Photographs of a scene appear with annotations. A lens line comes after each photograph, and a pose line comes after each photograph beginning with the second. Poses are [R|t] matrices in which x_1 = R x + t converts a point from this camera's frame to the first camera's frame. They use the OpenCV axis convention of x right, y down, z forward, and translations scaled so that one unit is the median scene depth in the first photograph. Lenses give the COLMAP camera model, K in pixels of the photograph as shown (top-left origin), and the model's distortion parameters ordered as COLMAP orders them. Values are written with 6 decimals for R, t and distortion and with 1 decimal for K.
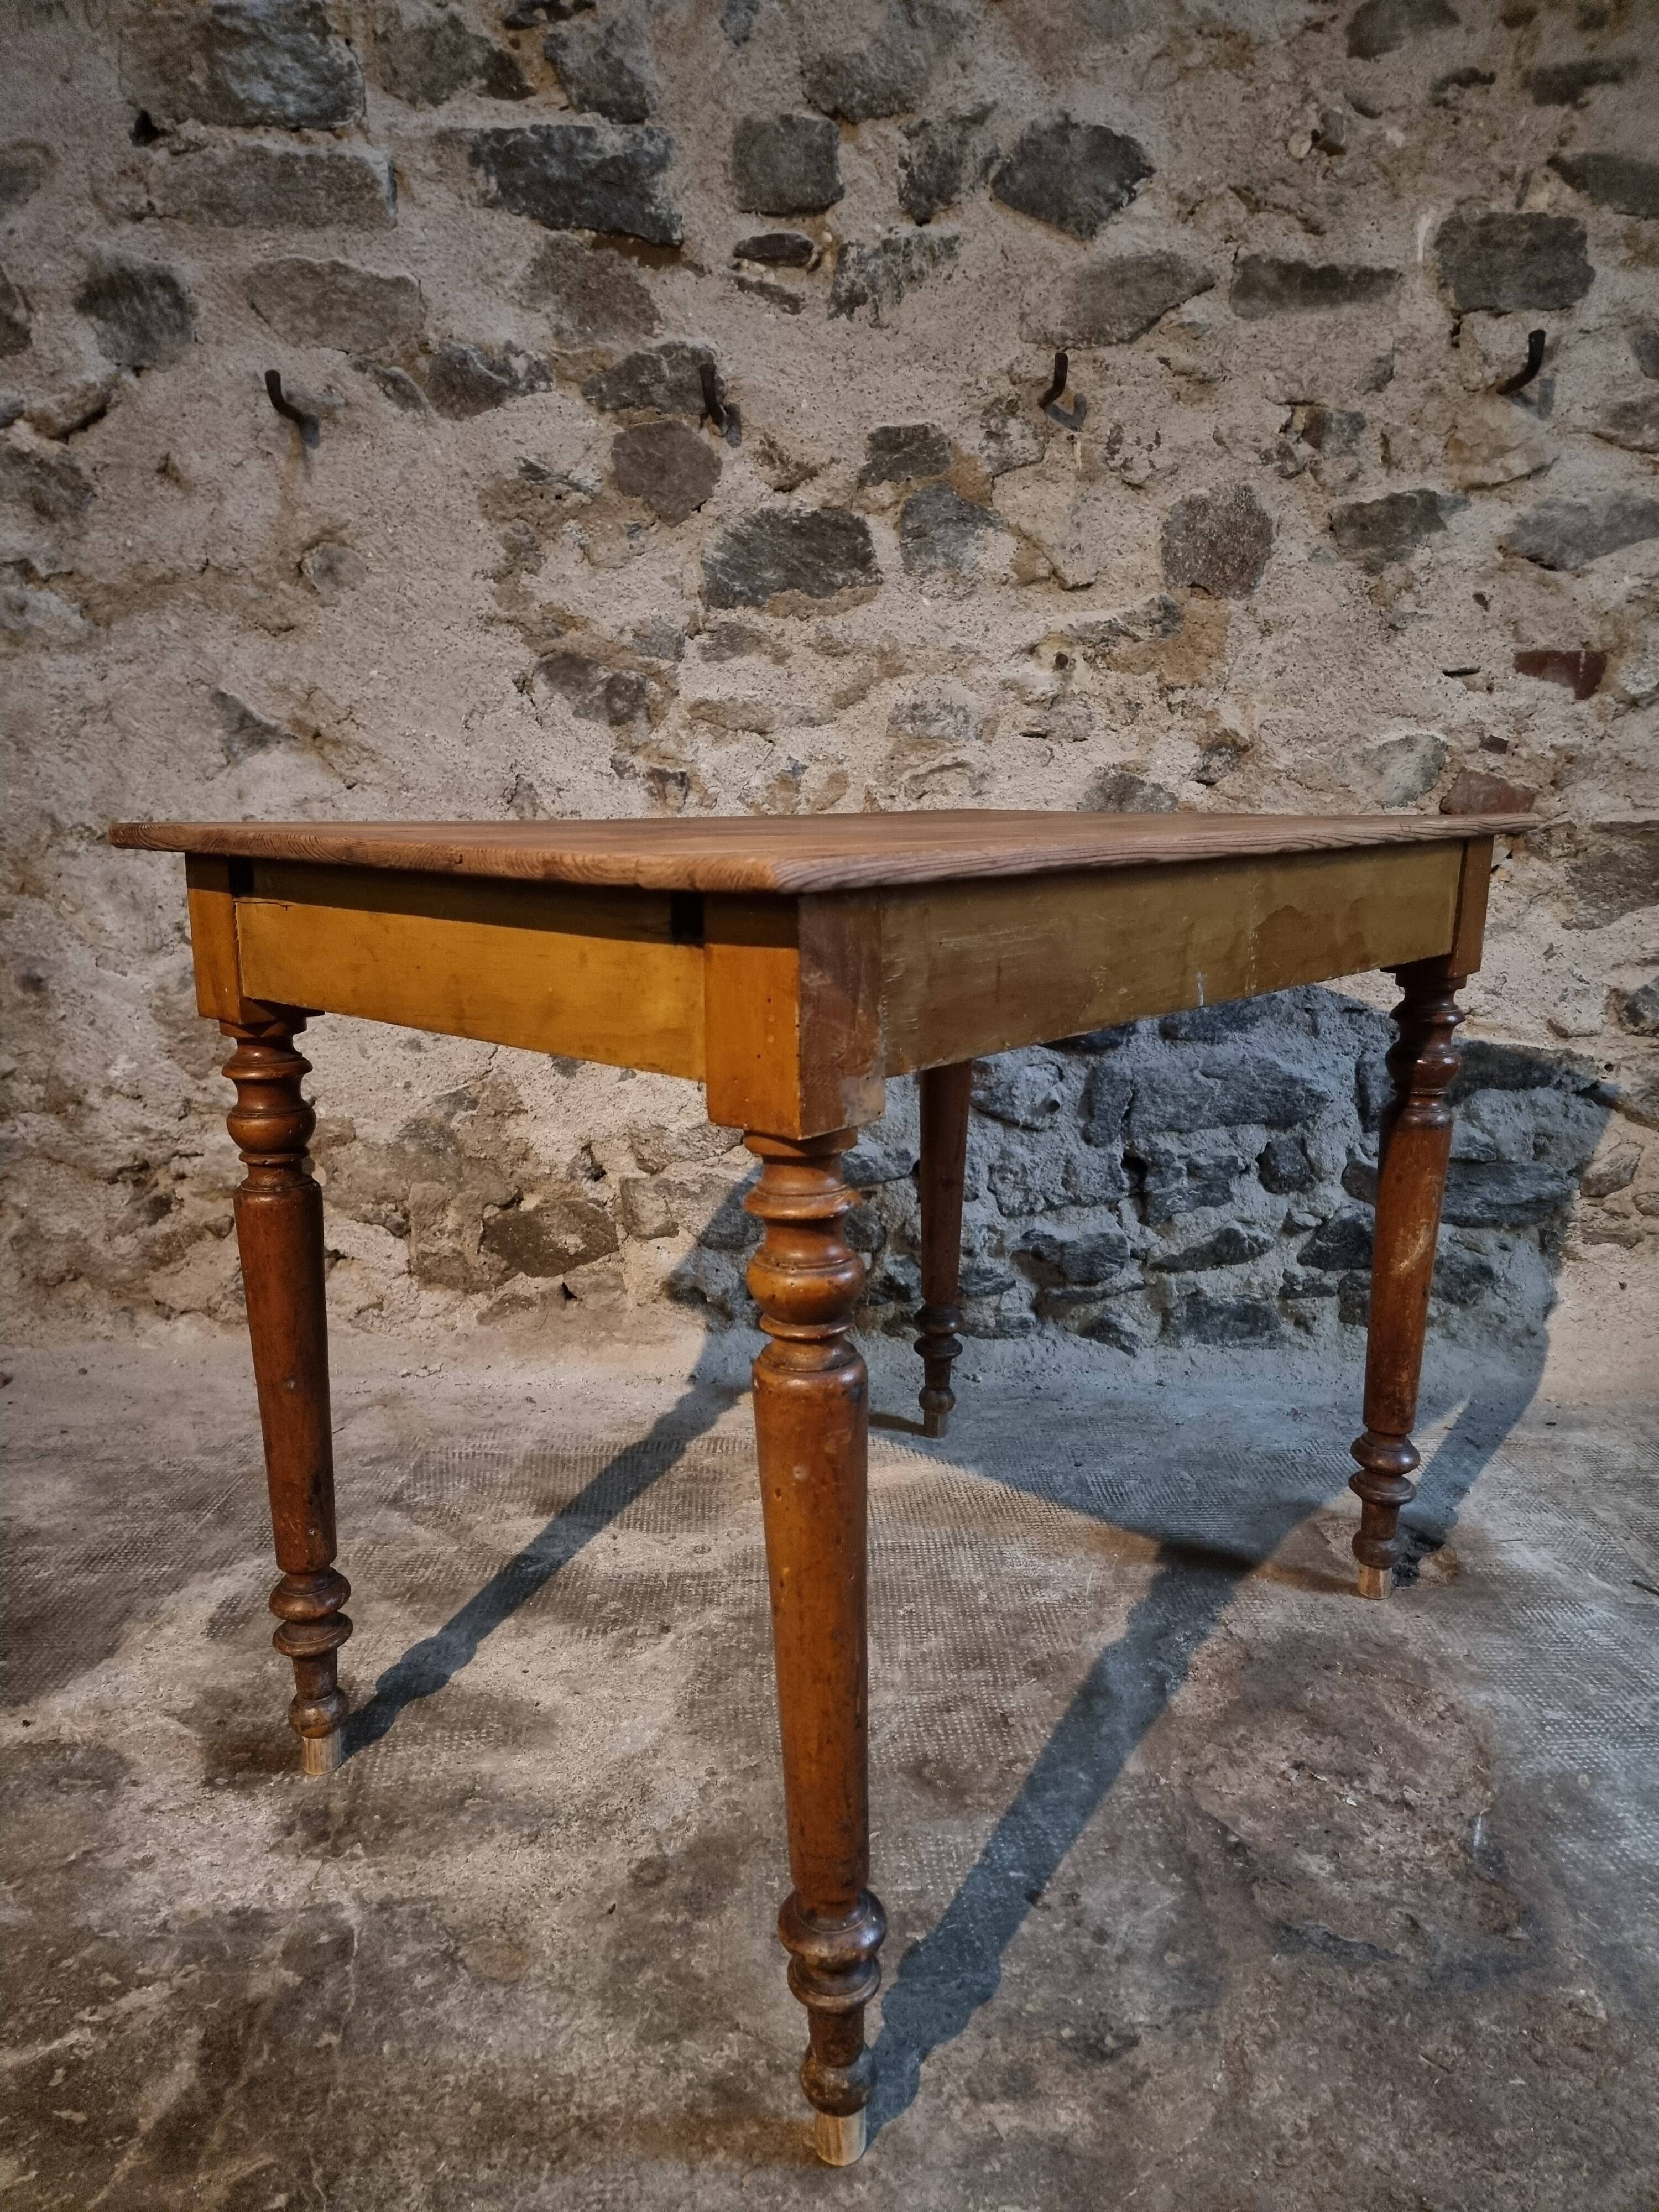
lens RADIAL K [[1533.3, 0, 815.6], [0, 1533.3, 1133.1], [0, 0, 1]] dist [0.081381, -0.070501]
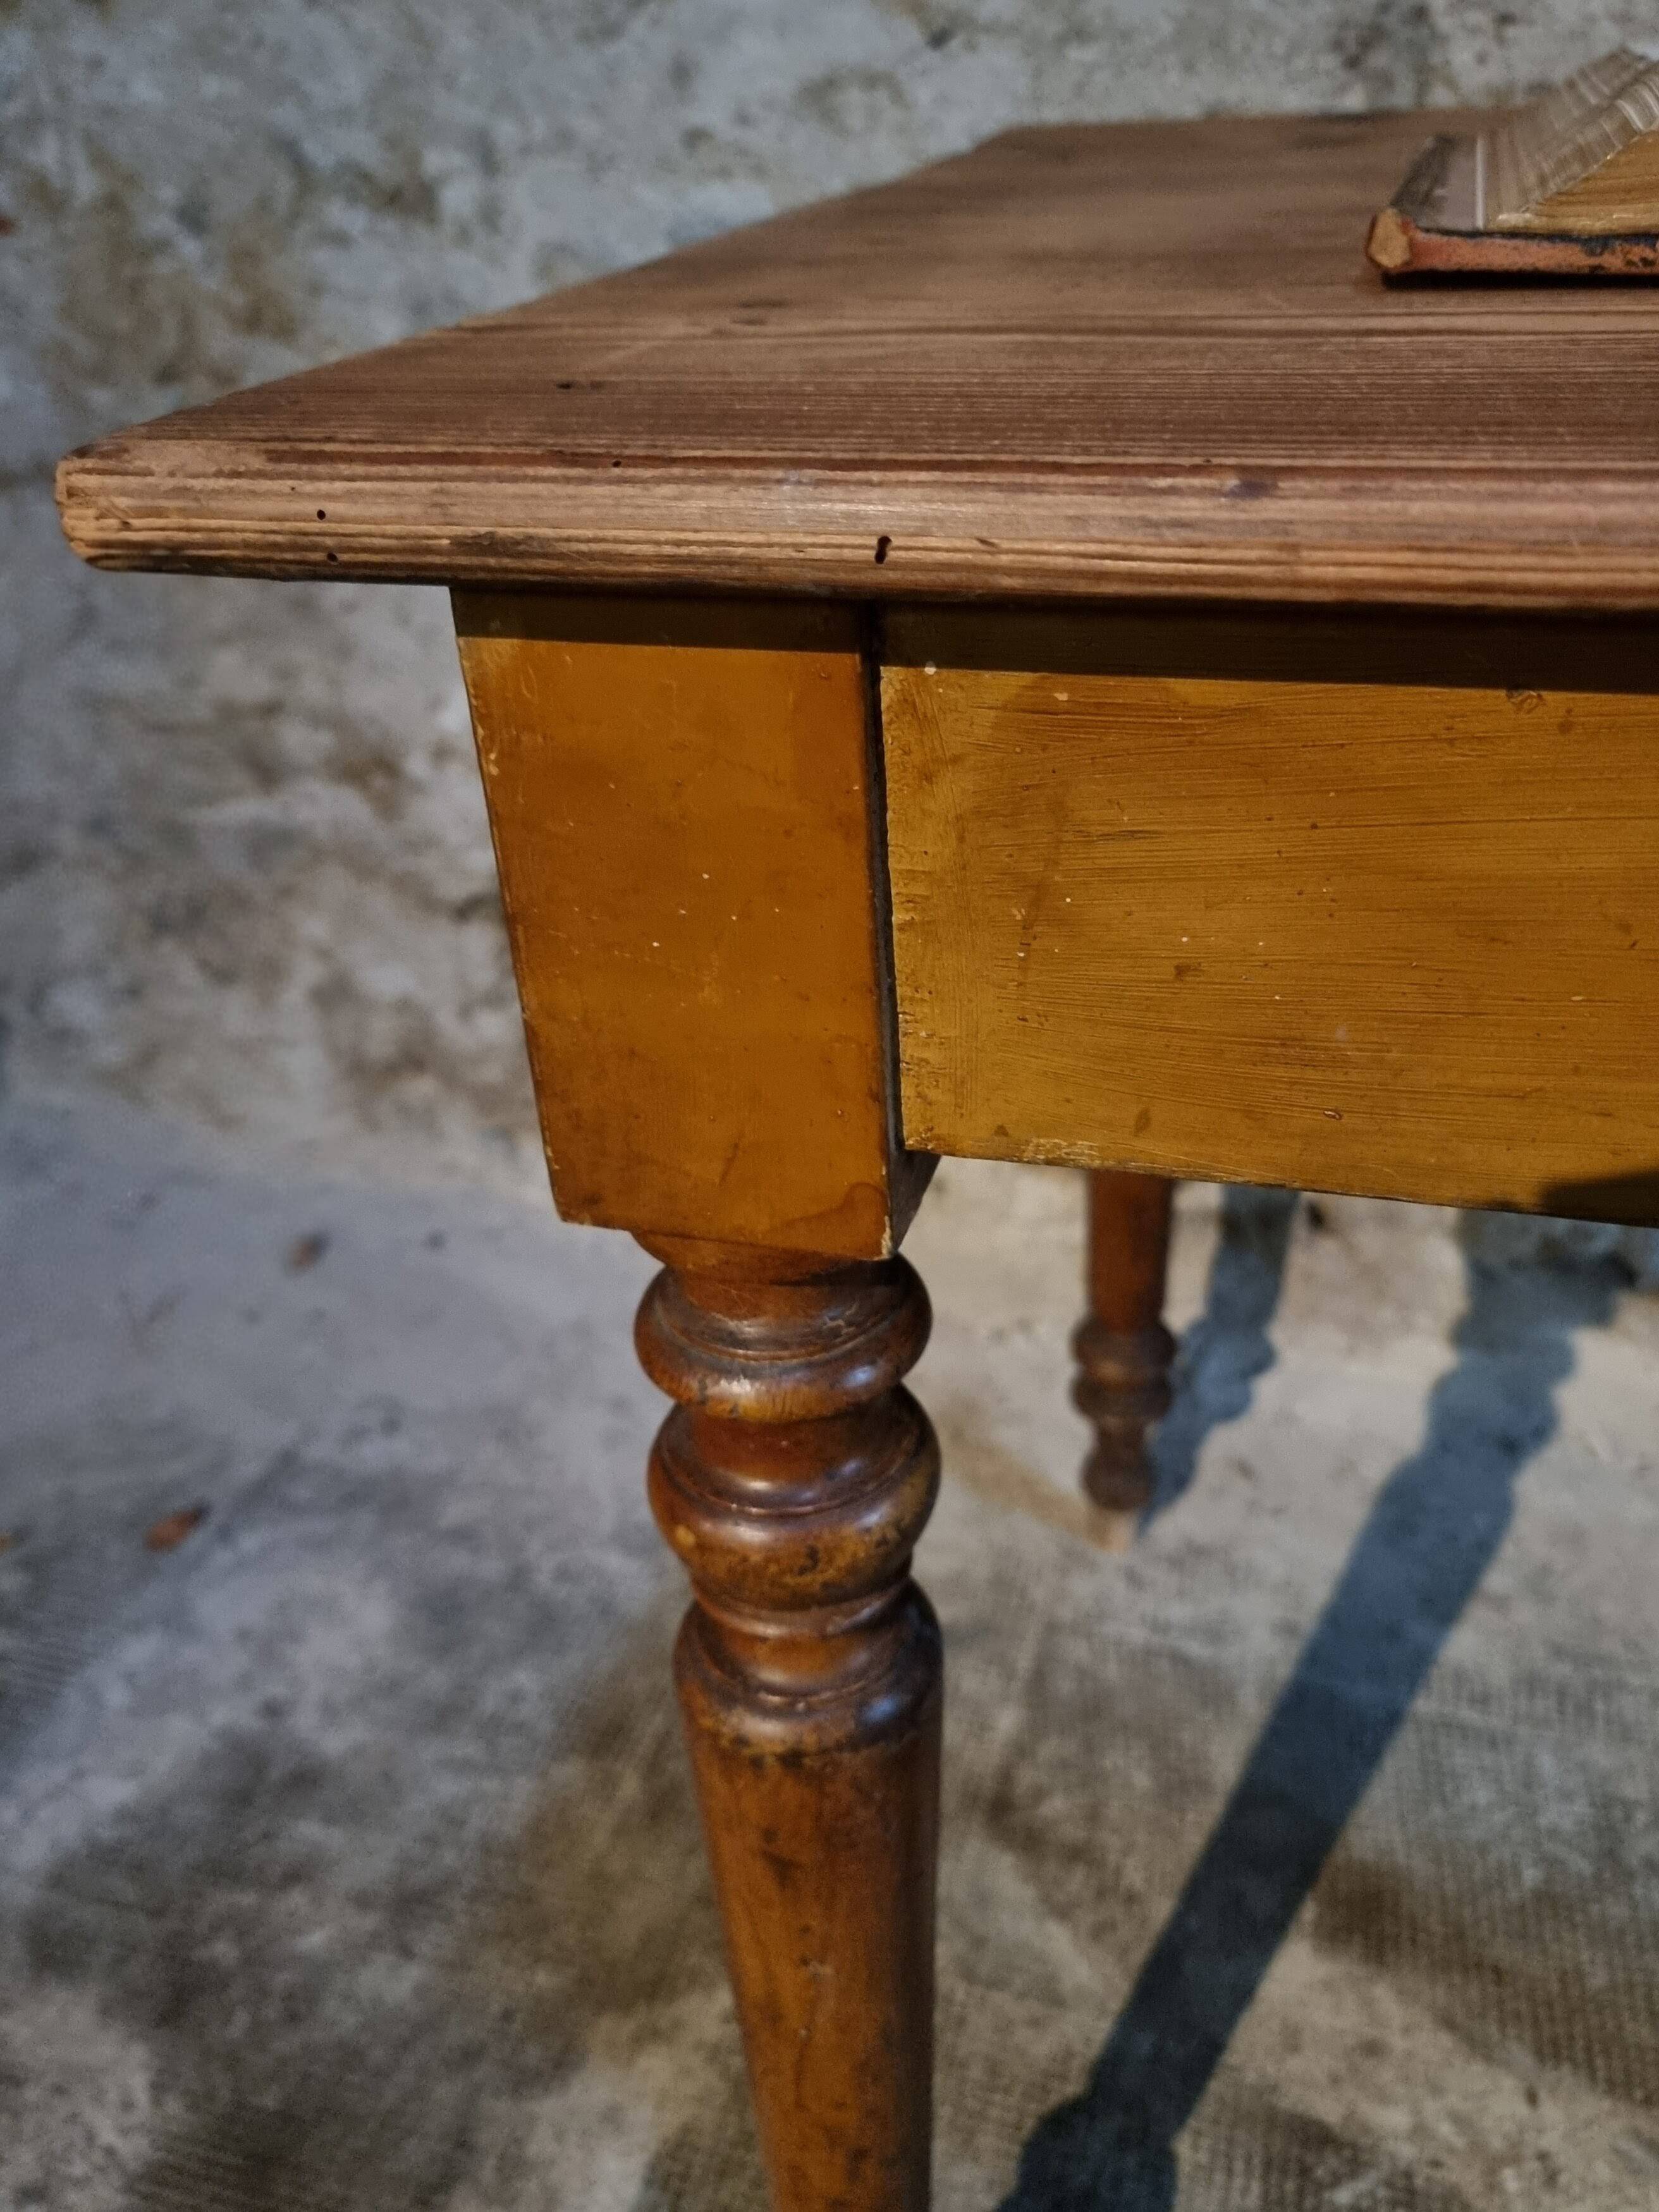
lens RADIAL K [[1826.9, 0, 822.7], [0, 1826.9, 1118.3], [0, 0, 1]] dist [0.080094, -0.129923]
pose [[0.957496, 0.110368, -0.266497, -0.182239], [-0.016208, 0.943029, 0.332317, -0.126718], [0.287991, -0.313872, 0.904735, 0.505939]]
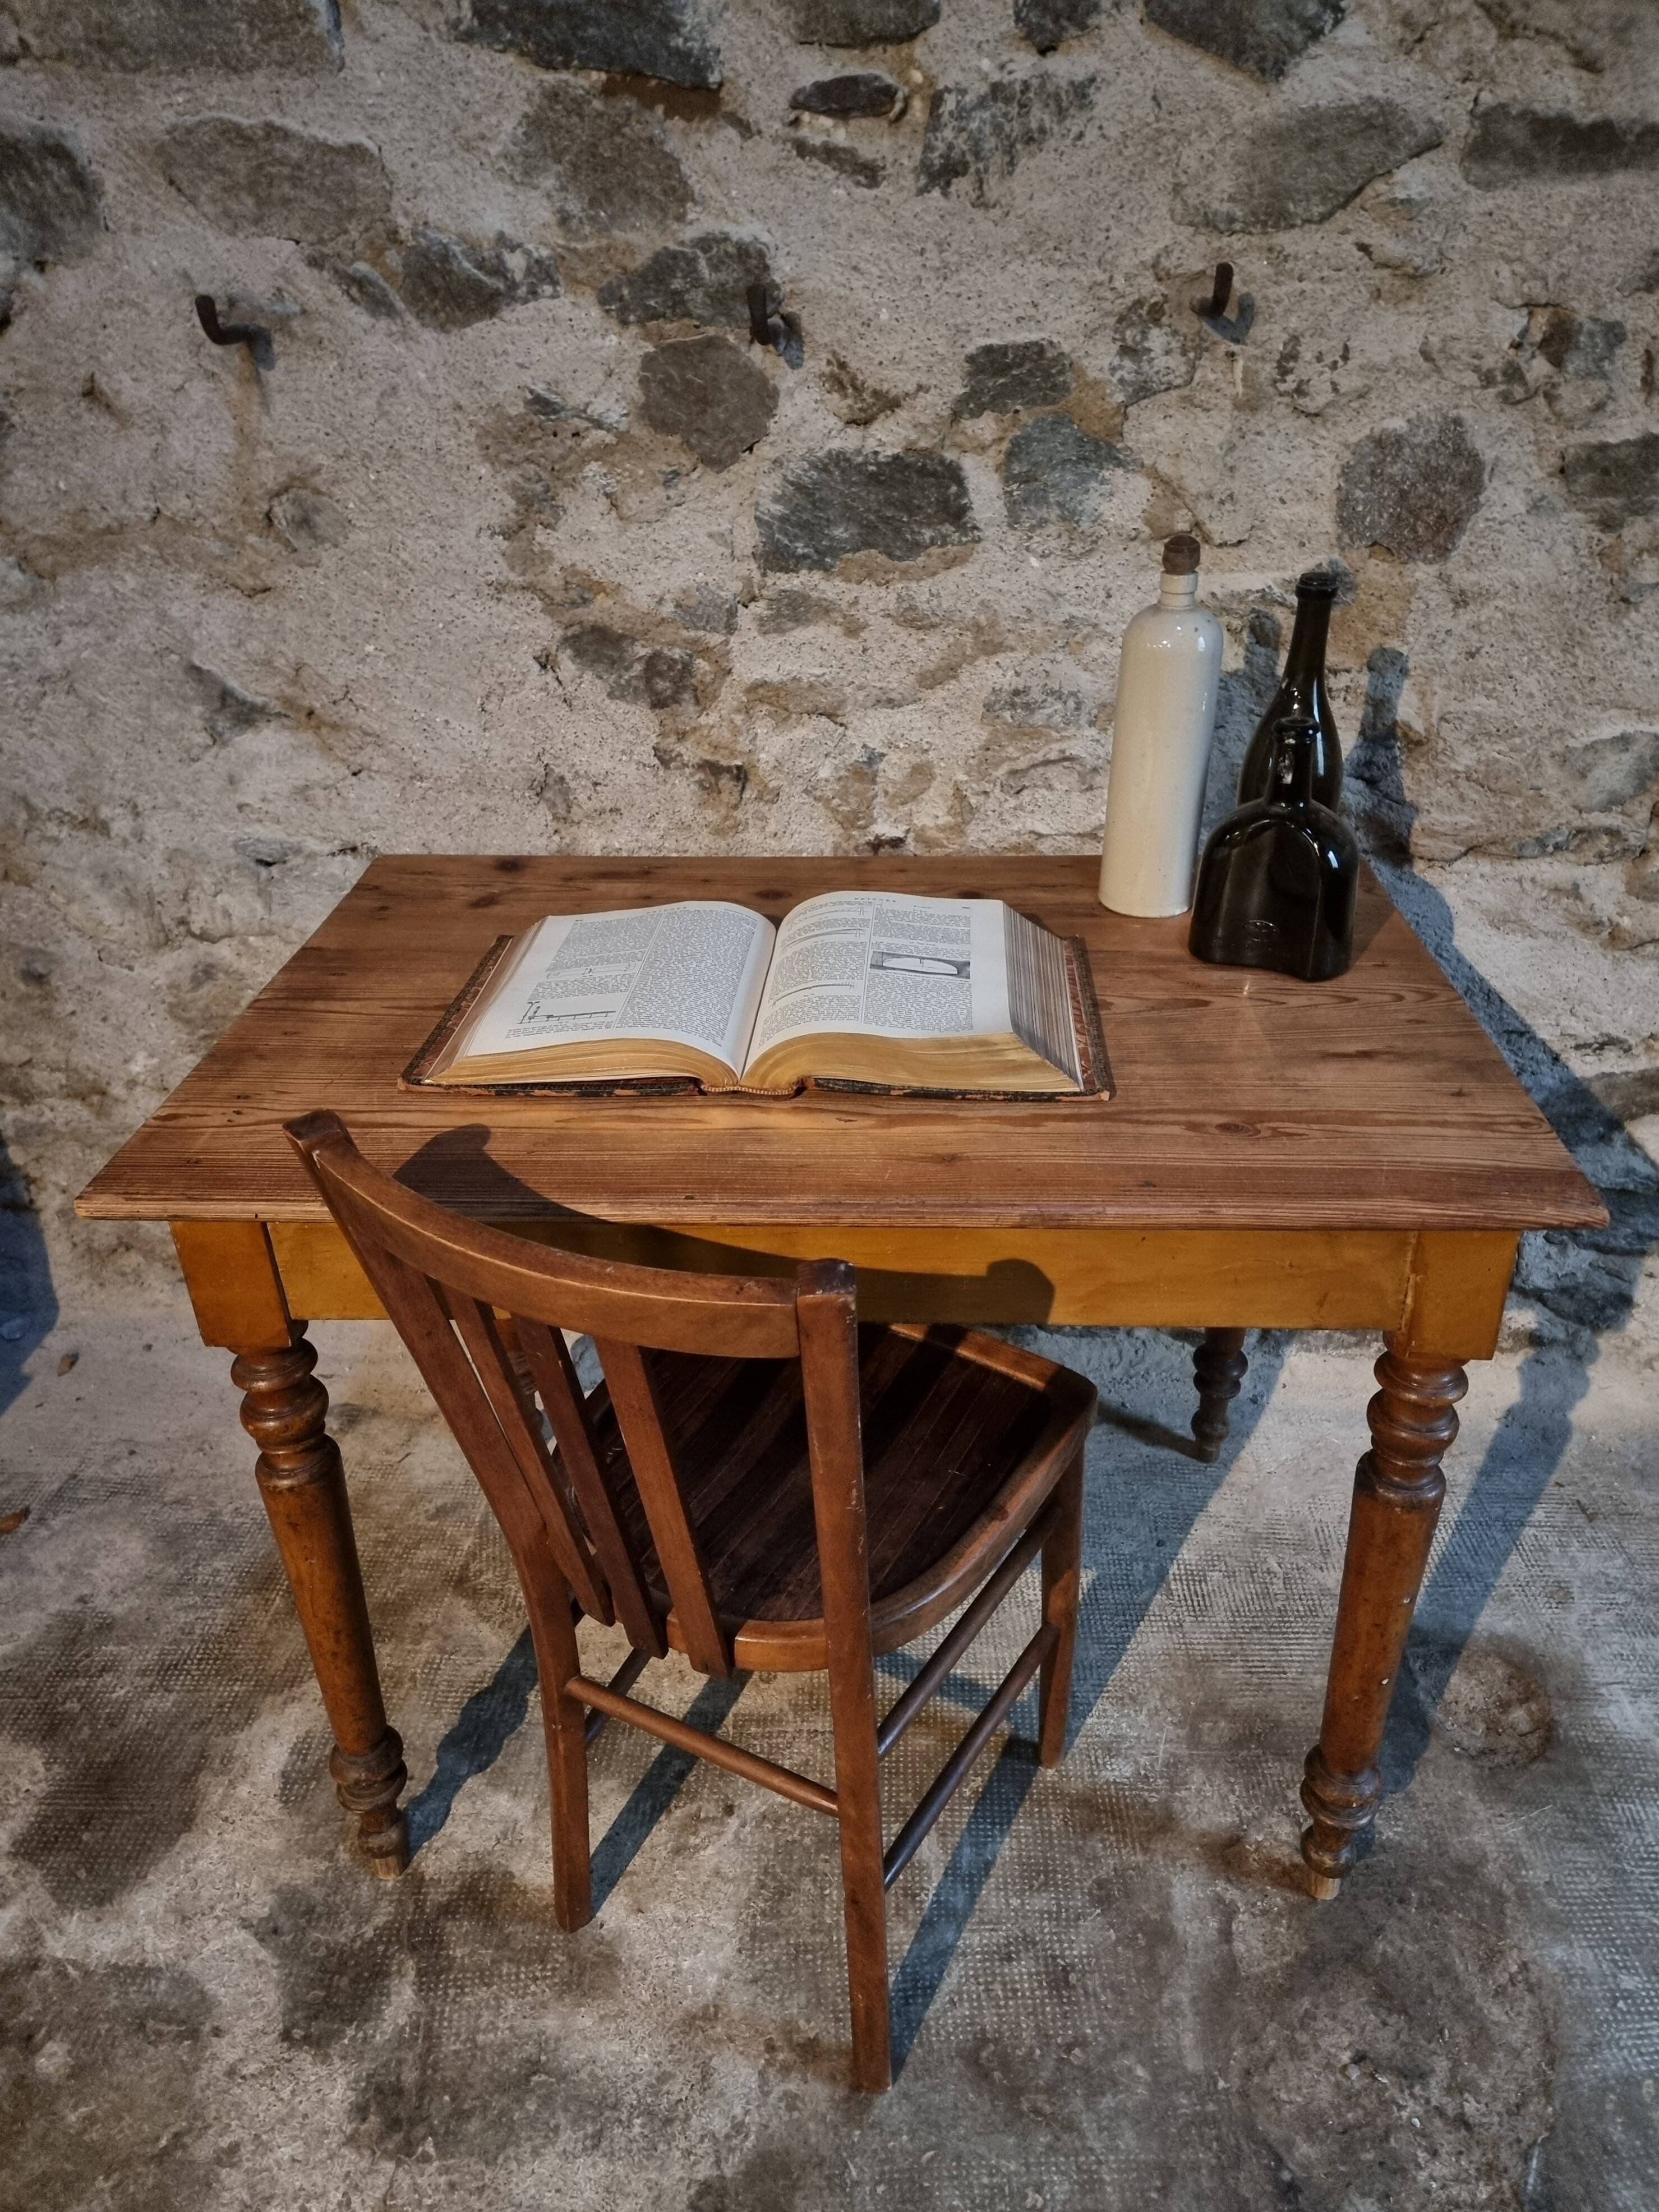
lens RADIAL K [[1551.5, 0, 832.0], [0, 1551.5, 1116.7], [0, 0, 1]] dist [0.085713, -0.078440]
pose [[0.998636, 0.012726, -0.050632, 0.011468], [0.002895, 0.954846, 0.297087, -0.314899], [0.052126, -0.296829, 0.953507, 0.131369]]
